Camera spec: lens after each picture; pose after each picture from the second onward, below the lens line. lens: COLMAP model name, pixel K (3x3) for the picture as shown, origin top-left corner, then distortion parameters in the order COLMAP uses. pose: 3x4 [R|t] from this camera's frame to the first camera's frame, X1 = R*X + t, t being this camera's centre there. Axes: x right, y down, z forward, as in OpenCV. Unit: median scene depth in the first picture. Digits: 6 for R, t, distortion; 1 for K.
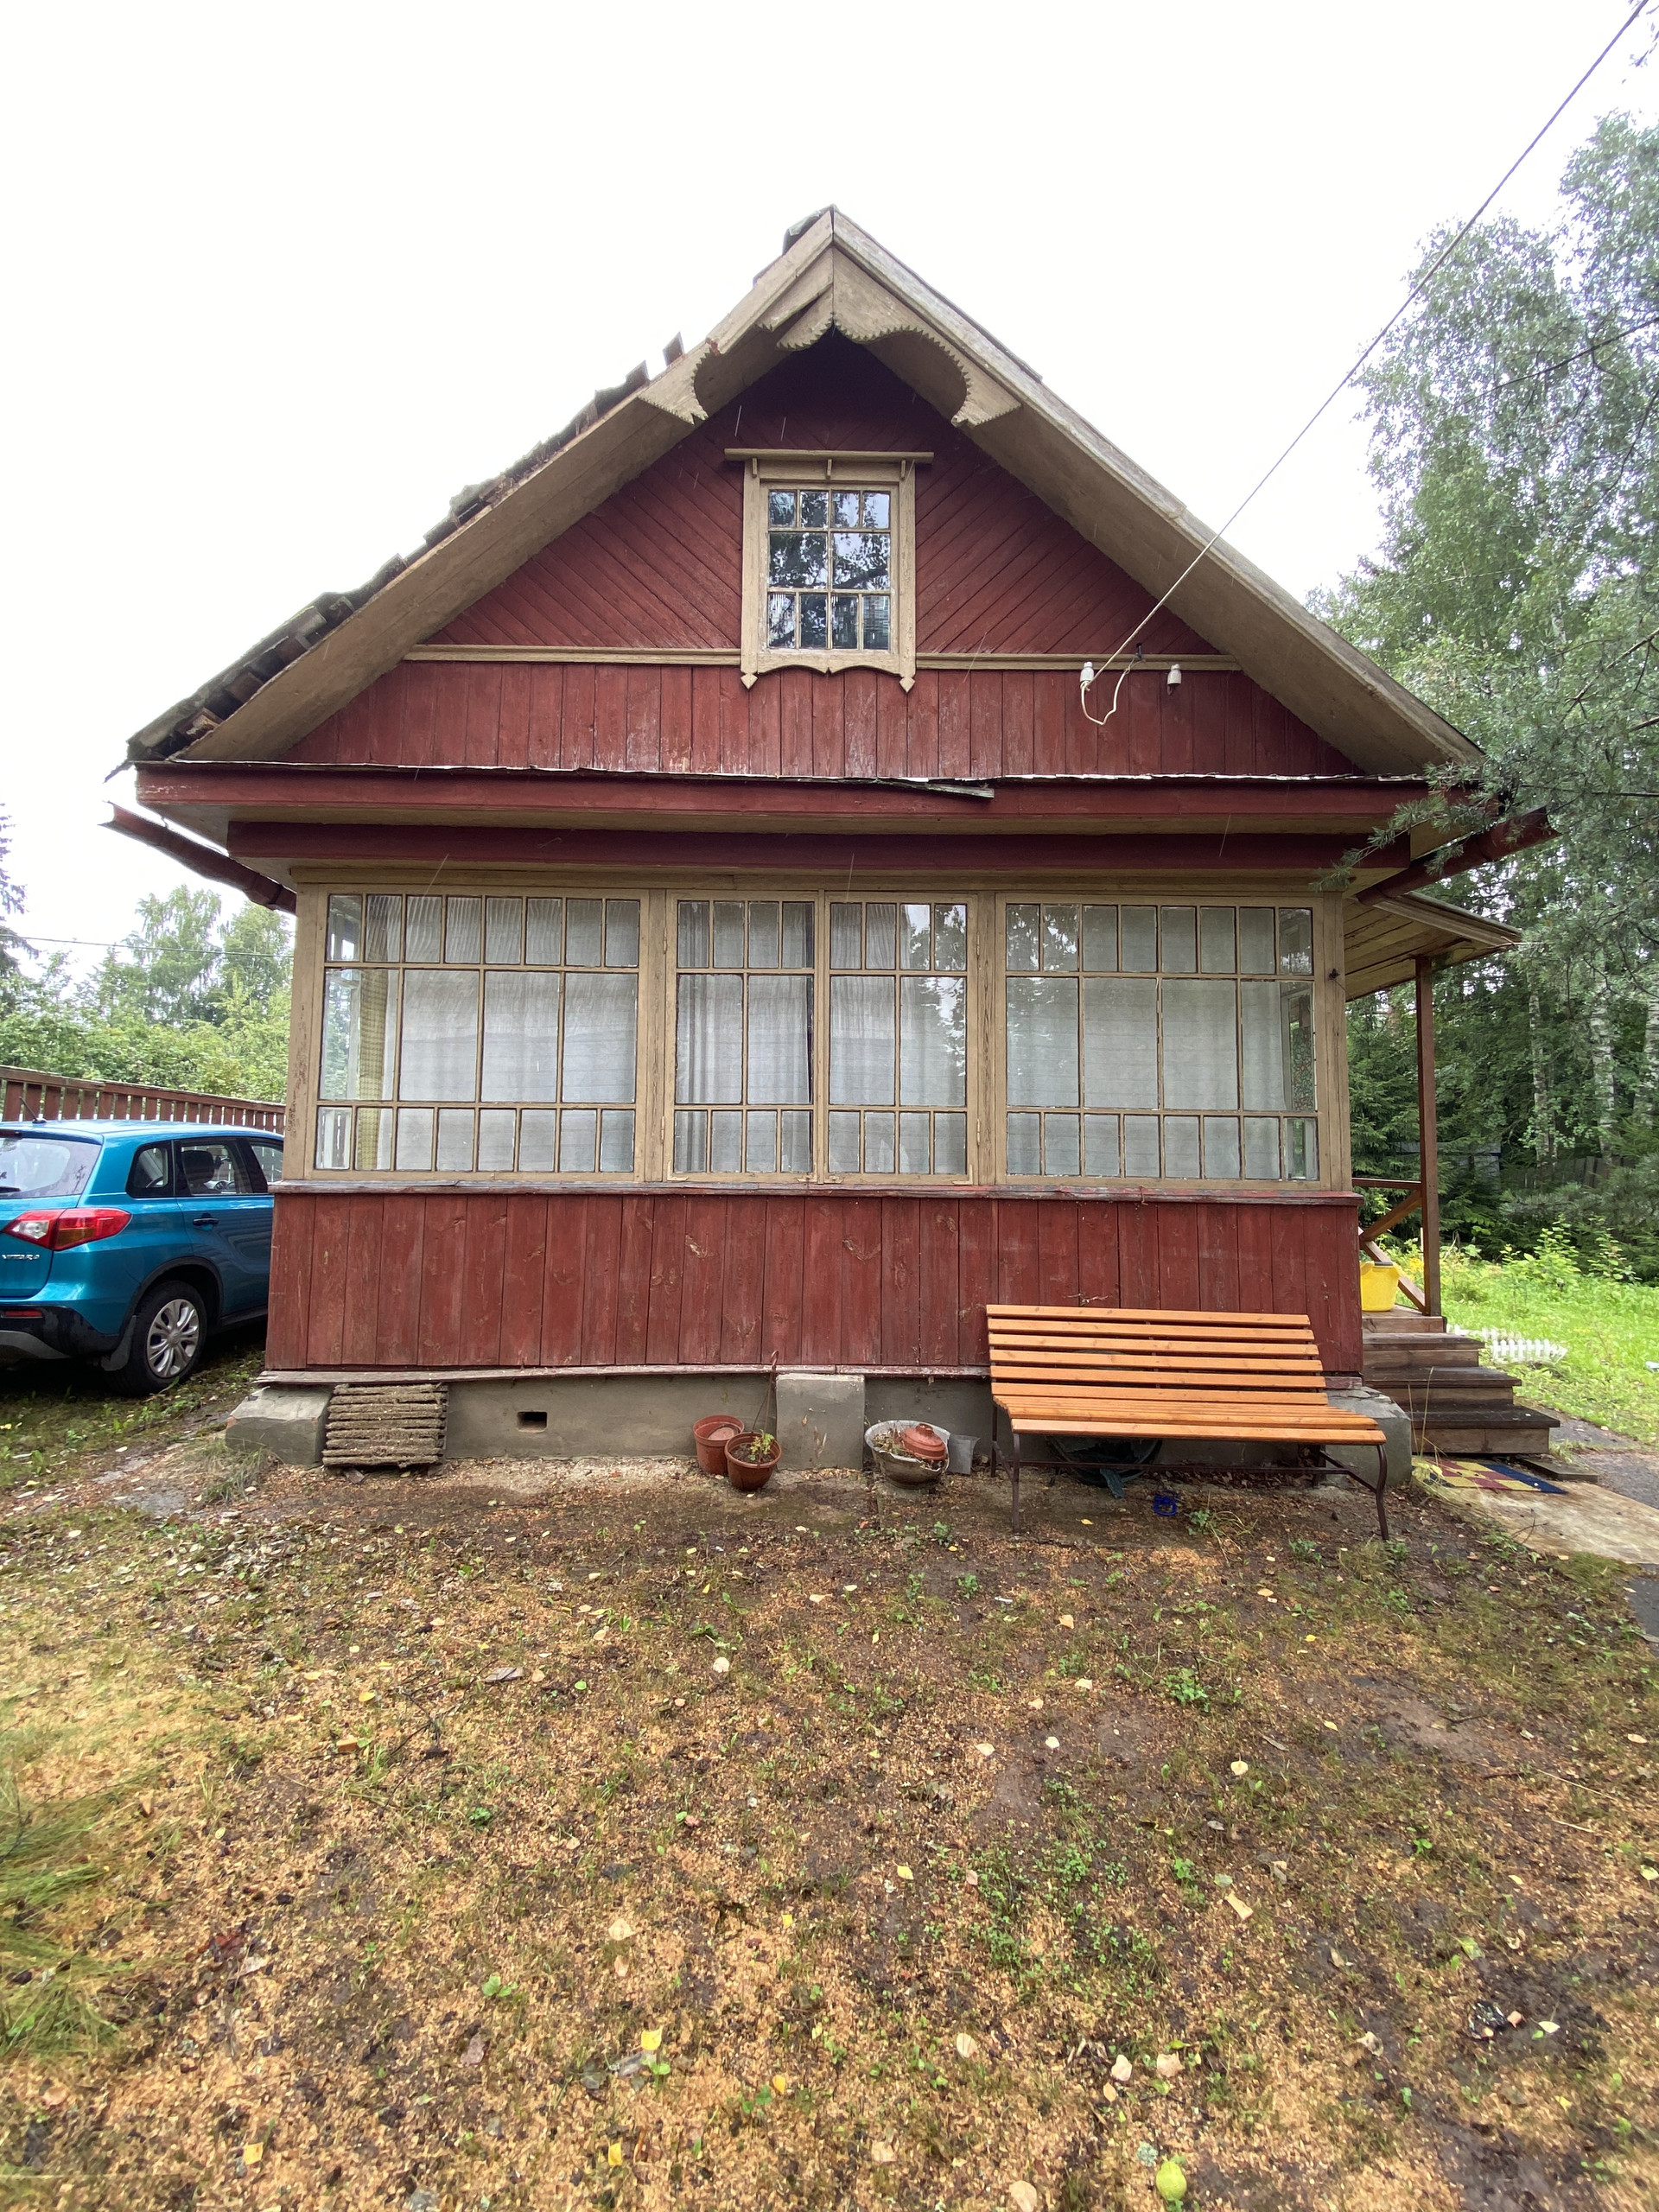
lens RADIAL K [[892.8, 0, 834.6], [0, 892.8, 1092.6], [0, 0, 1]] dist [-0.014996, -0.007198]
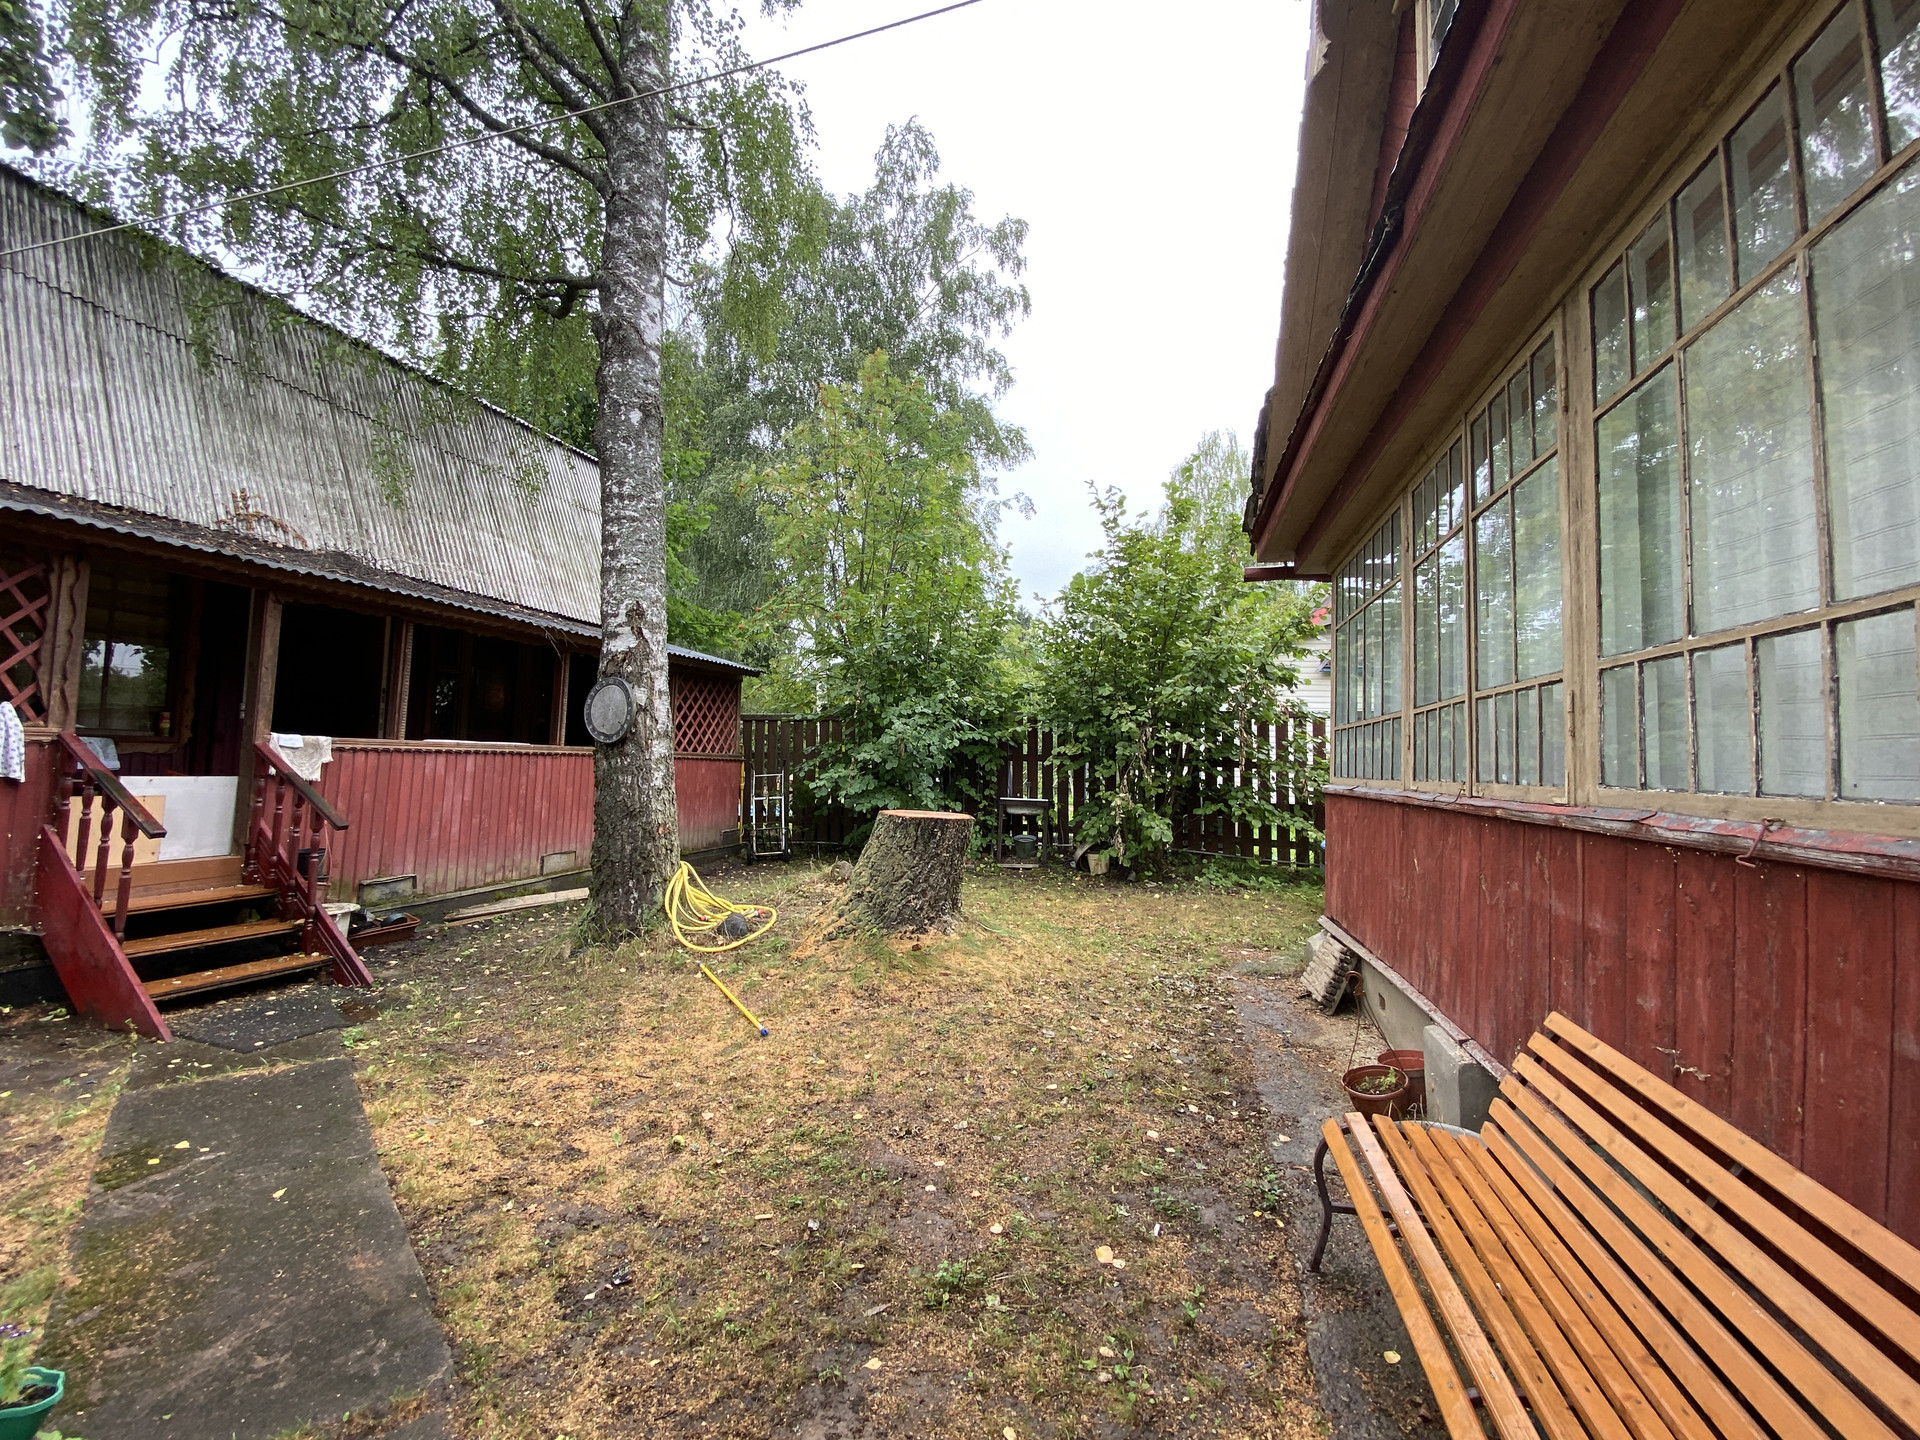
lens RADIAL K [[811.5, 0, 961.6], [0, 811.5, 718.2], [0, 0, 1]] dist [-0.005791, -0.010780]
pose [[-0.262691, -0.065796, -0.962634, 1.251572], [0.021941, 0.997007, -0.074133, 0.119799], [0.964630, -0.040595, -0.260461, 1.212790]]
